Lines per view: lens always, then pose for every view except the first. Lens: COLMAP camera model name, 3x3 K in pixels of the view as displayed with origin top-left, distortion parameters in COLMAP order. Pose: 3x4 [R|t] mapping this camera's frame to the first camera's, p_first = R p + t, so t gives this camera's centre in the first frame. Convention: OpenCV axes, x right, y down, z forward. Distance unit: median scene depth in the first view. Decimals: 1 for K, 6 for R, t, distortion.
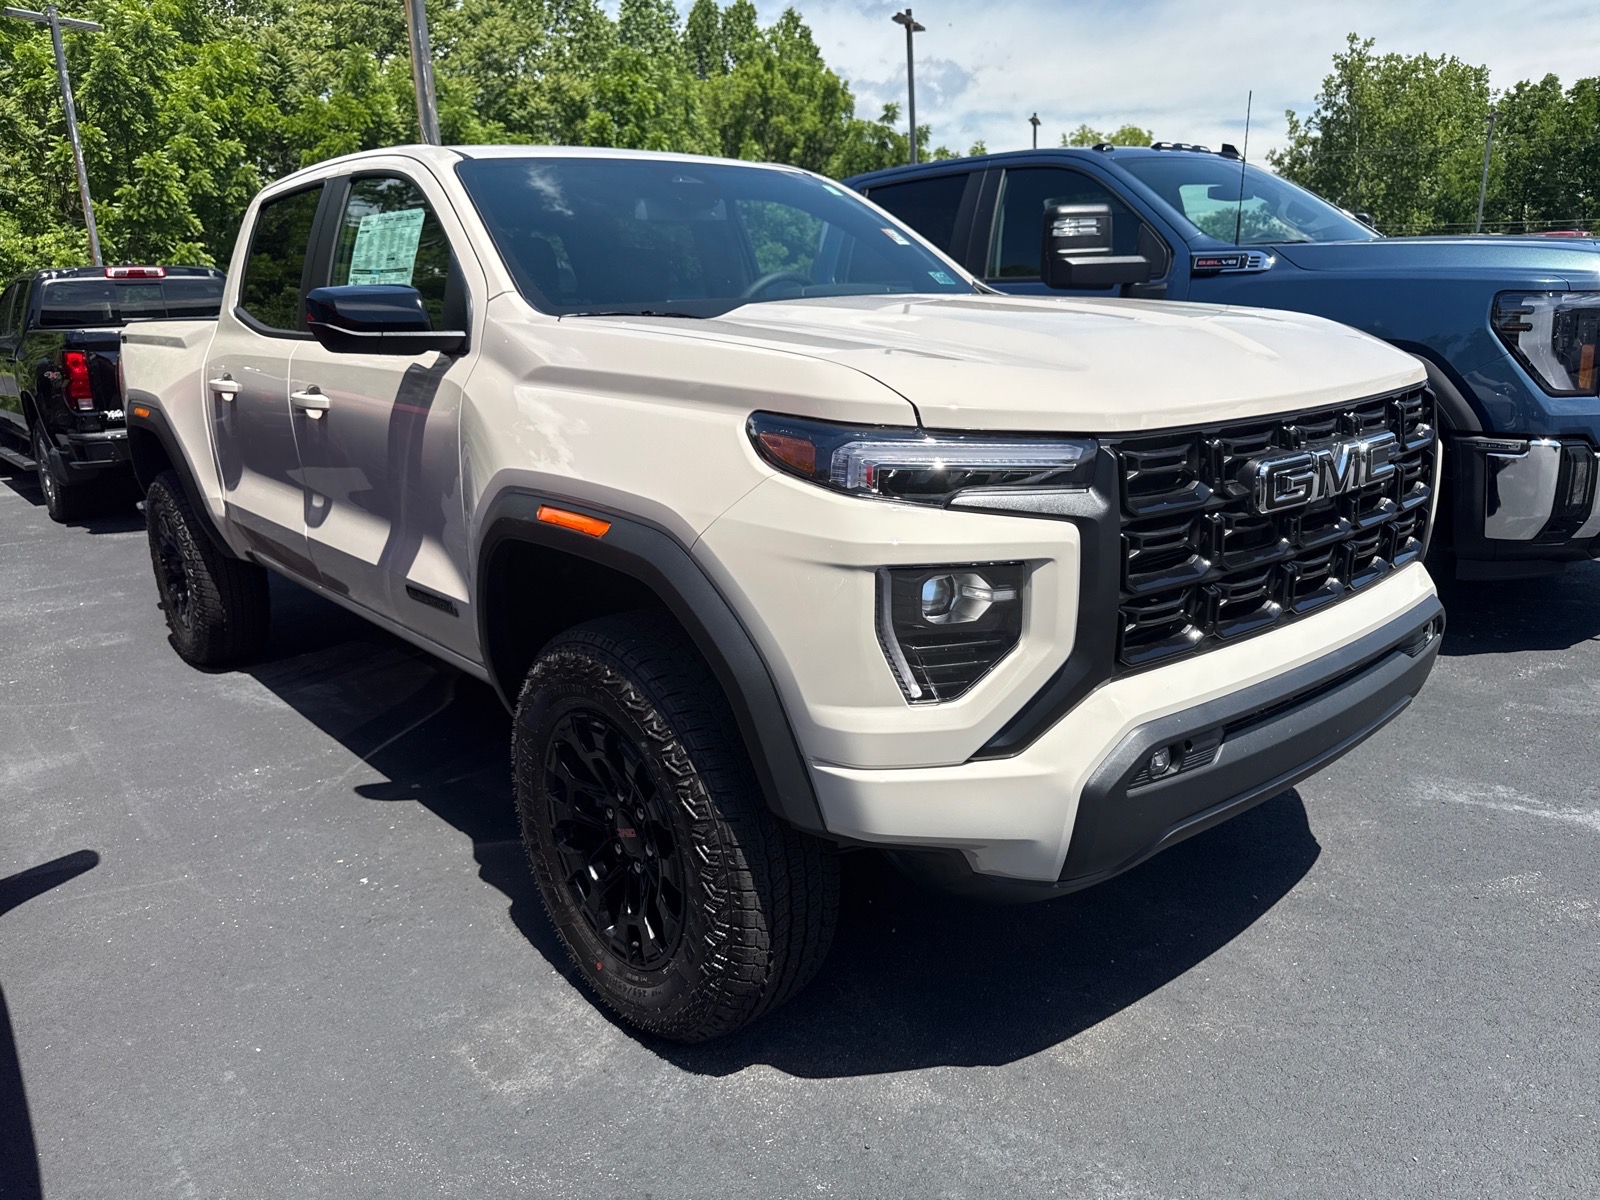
lens RADIAL K [[1141.1, 0, 793.2], [0, 1141.1, 600.2], [0, 0, 1]] dist [0.004685, -0.010597]
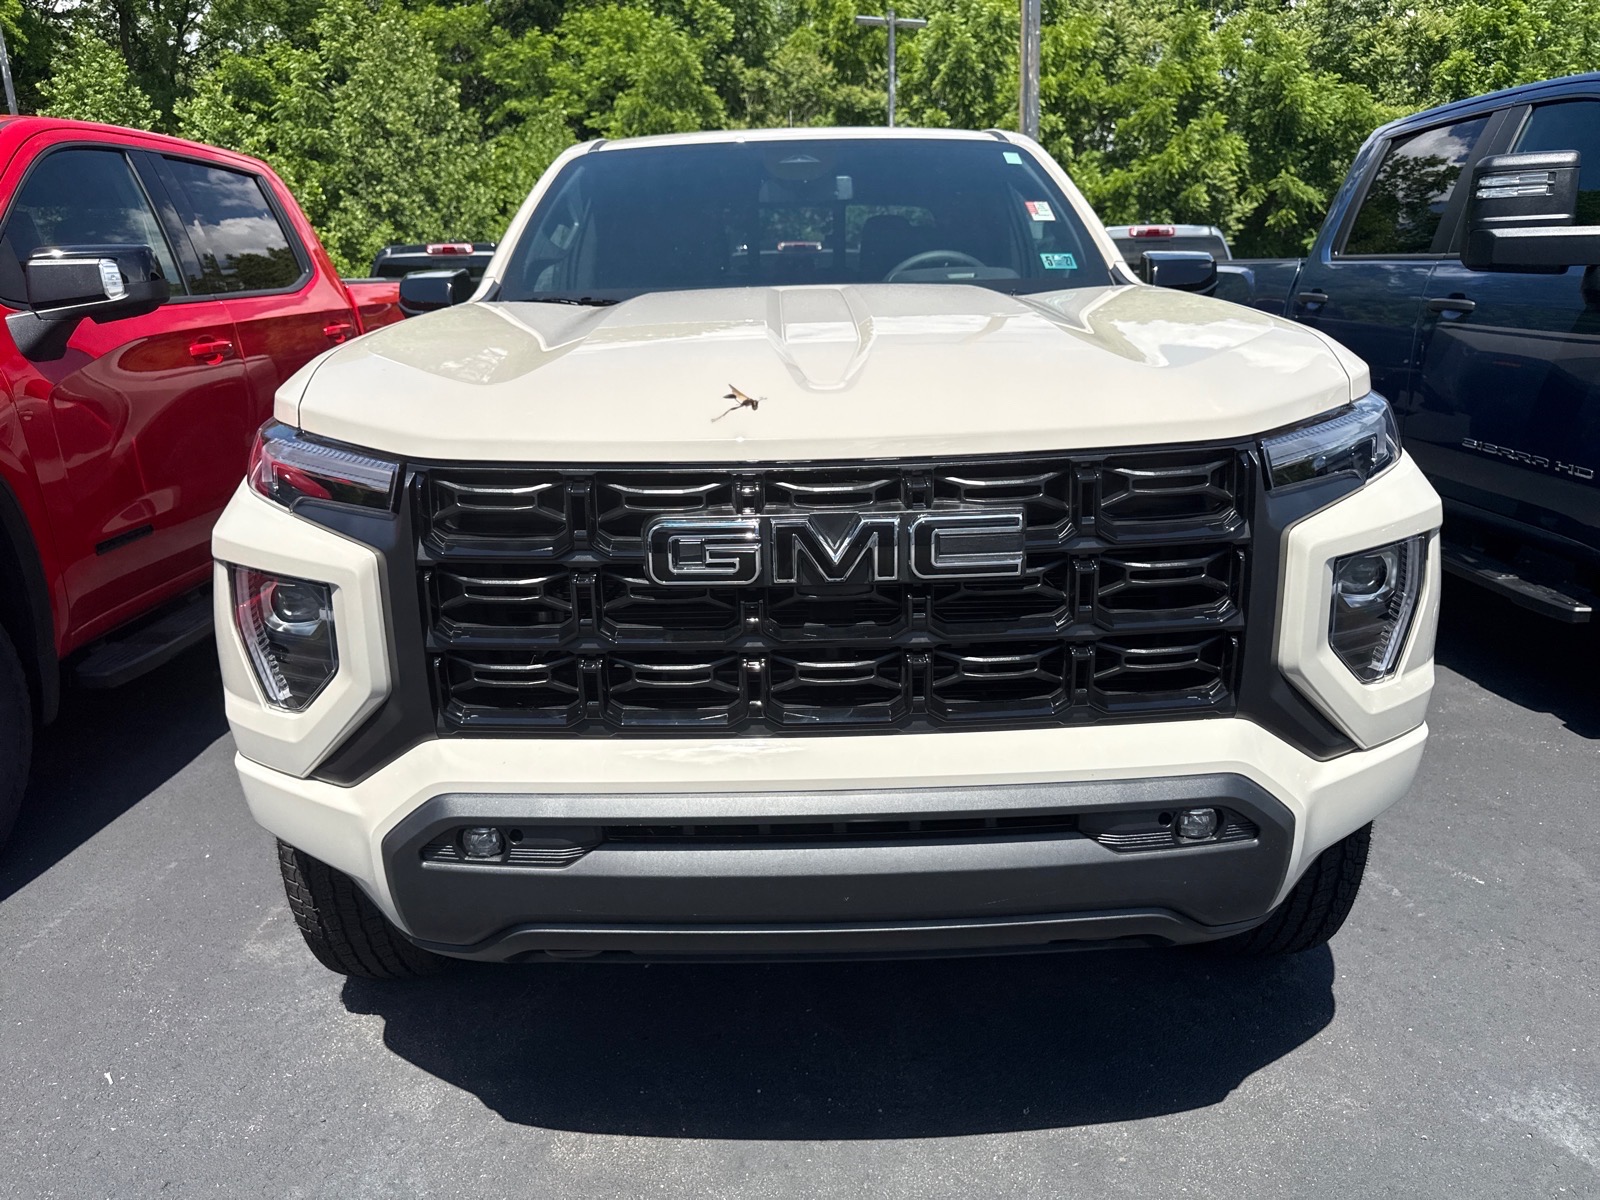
lens RADIAL K [[1141.1, 0, 797.8], [0, 1141.1, 591.7], [0, 0, 1]] dist [0.004685, -0.010597]
pose [[0.774731, 0.180169, -0.606078, 0.041109], [-0.166637, 0.982835, 0.079161, -0.006368], [0.609938, 0.039667, 0.791456, 0.018573]]
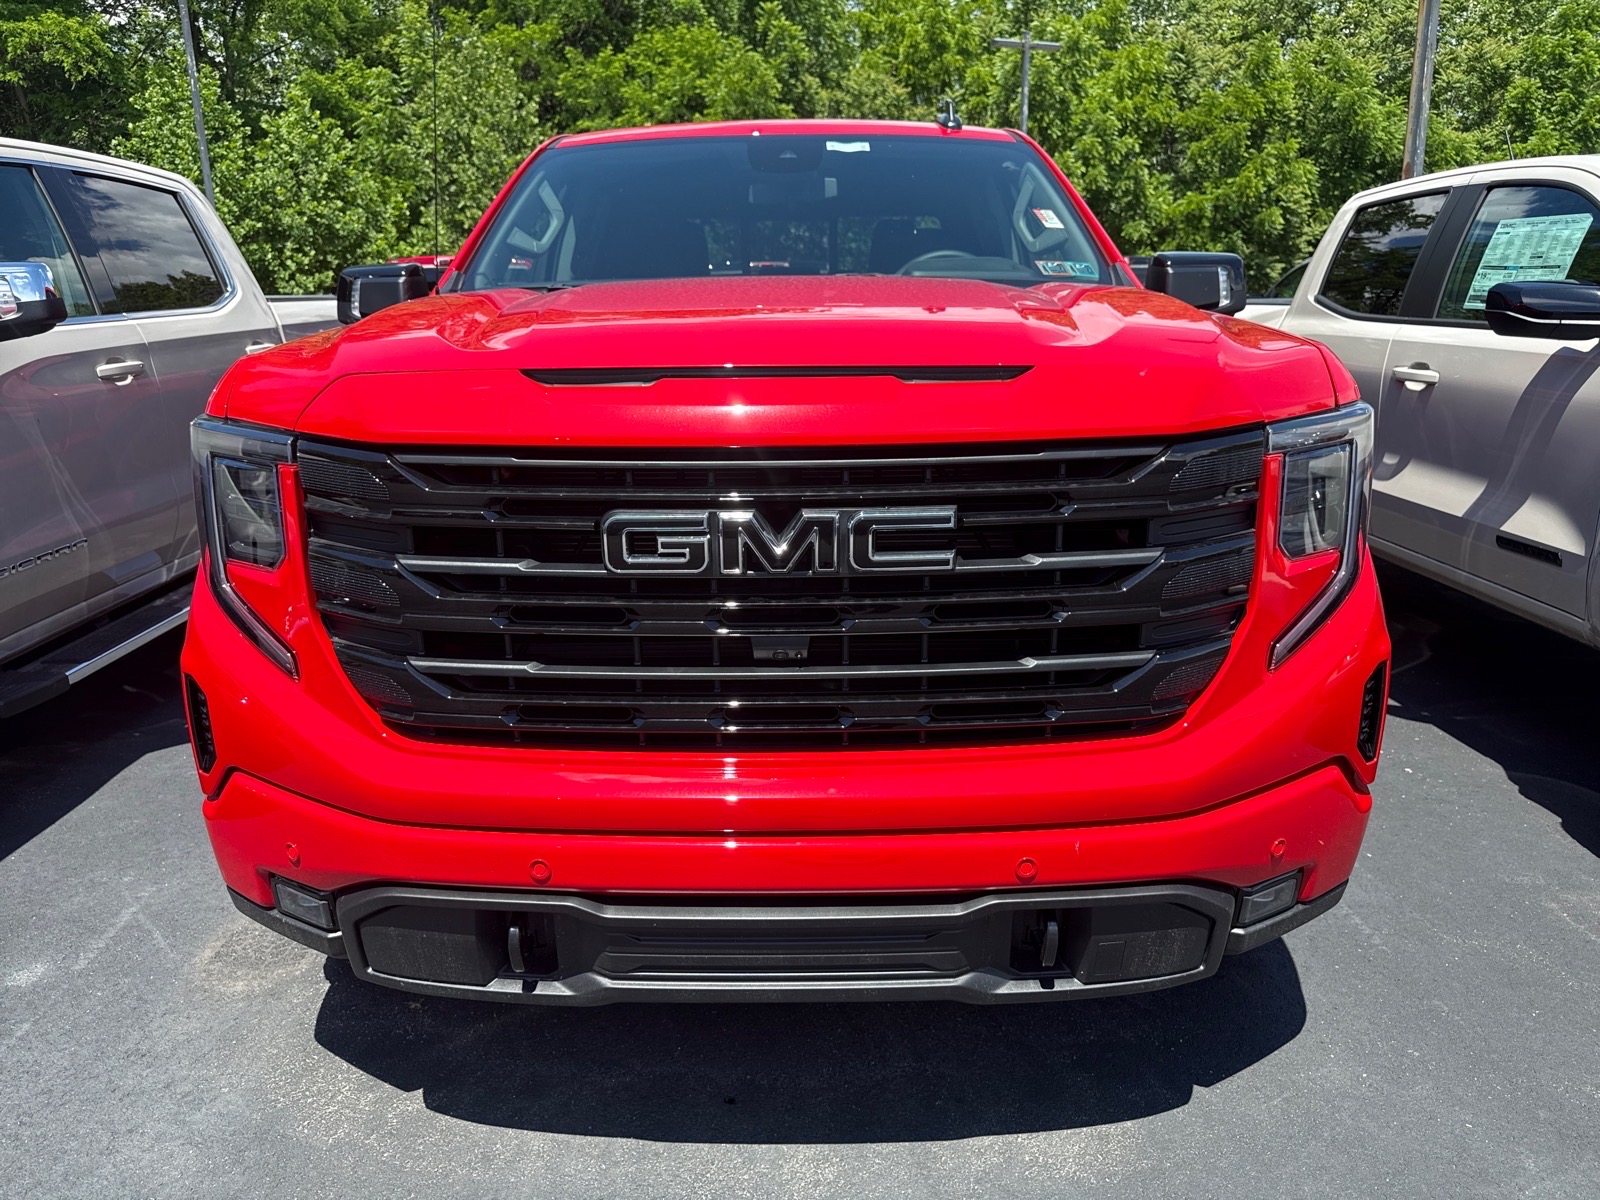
lens RADIAL K [[1141.1, 0, 790.6], [0, 1141.1, 594.8], [0, 0, 1]] dist [0.004685, -0.010597]
pose [[0.779667, 0.176461, -0.600817, -0.013374], [-0.172586, 0.982867, 0.064708, 0.006785], [0.601942, 0.053242, 0.796763, -0.026042]]
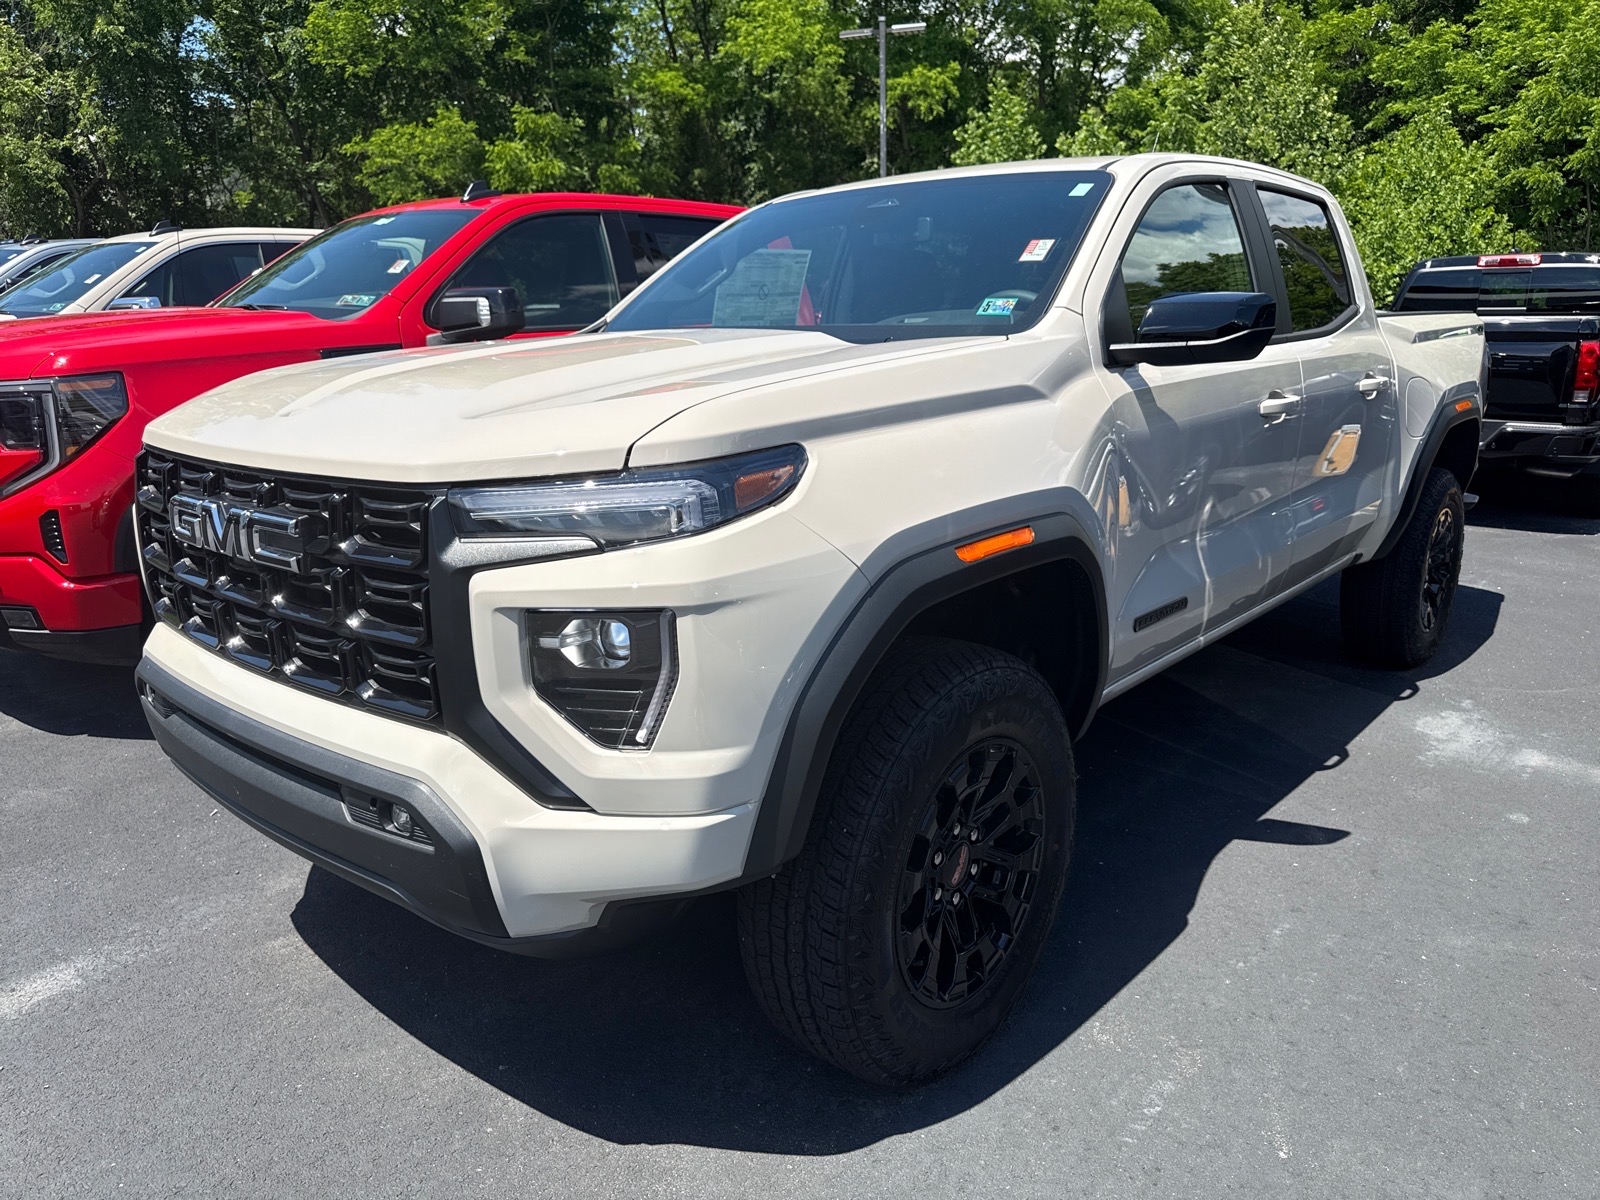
lens RADIAL K [[1141.1, 0, 786.5], [0, 1141.1, 594.2], [0, 0, 1]] dist [0.004685, -0.010597]
pose [[0.144072, 0.266991, -0.952869, 0.072800], [-0.249301, 0.941649, 0.226153, -0.019106], [0.957649, 0.204969, 0.202226, 0.060138]]
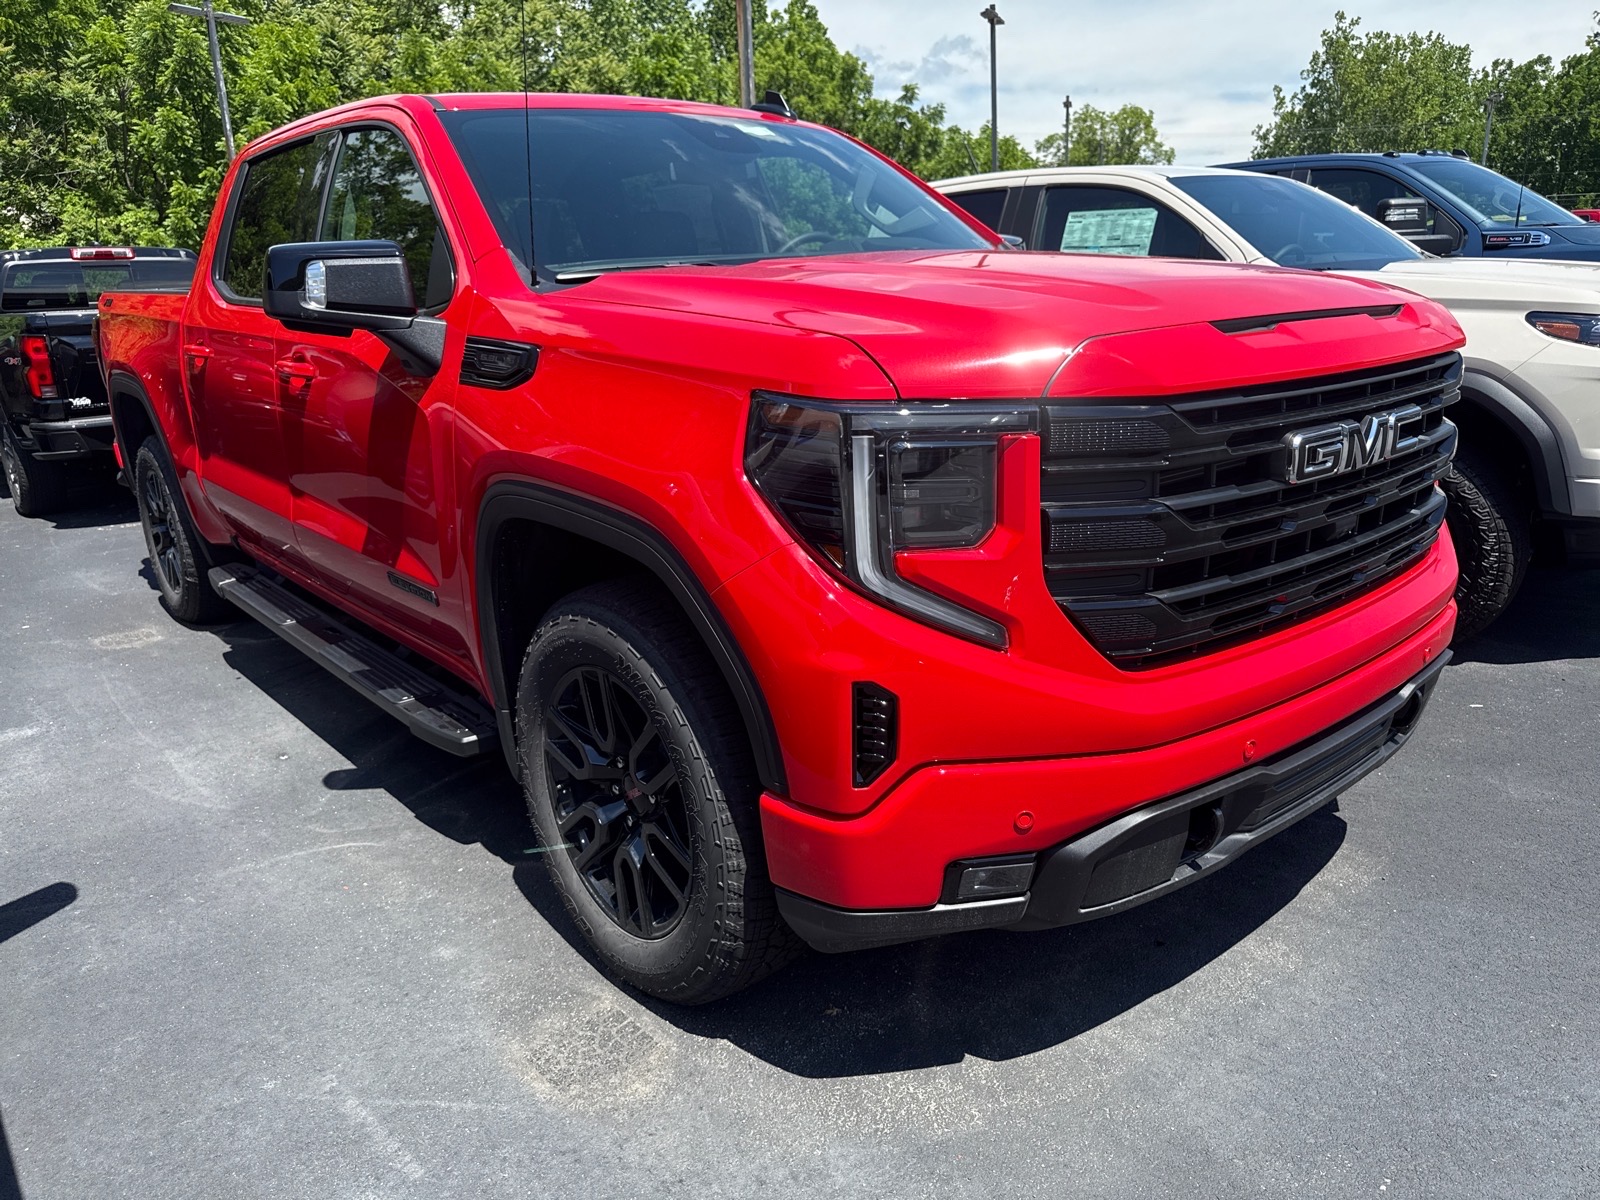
lens RADIAL K [[1141.1, 0, 794.9], [0, 1141.1, 607.6], [0, 0, 1]] dist [0.004685, -0.010597]
pose [[0.999615, -0.012293, 0.024890, -0.061281], [0.011699, 0.999646, 0.023876, 0.013037], [-0.025175, -0.023576, 0.999405, -0.044966]]
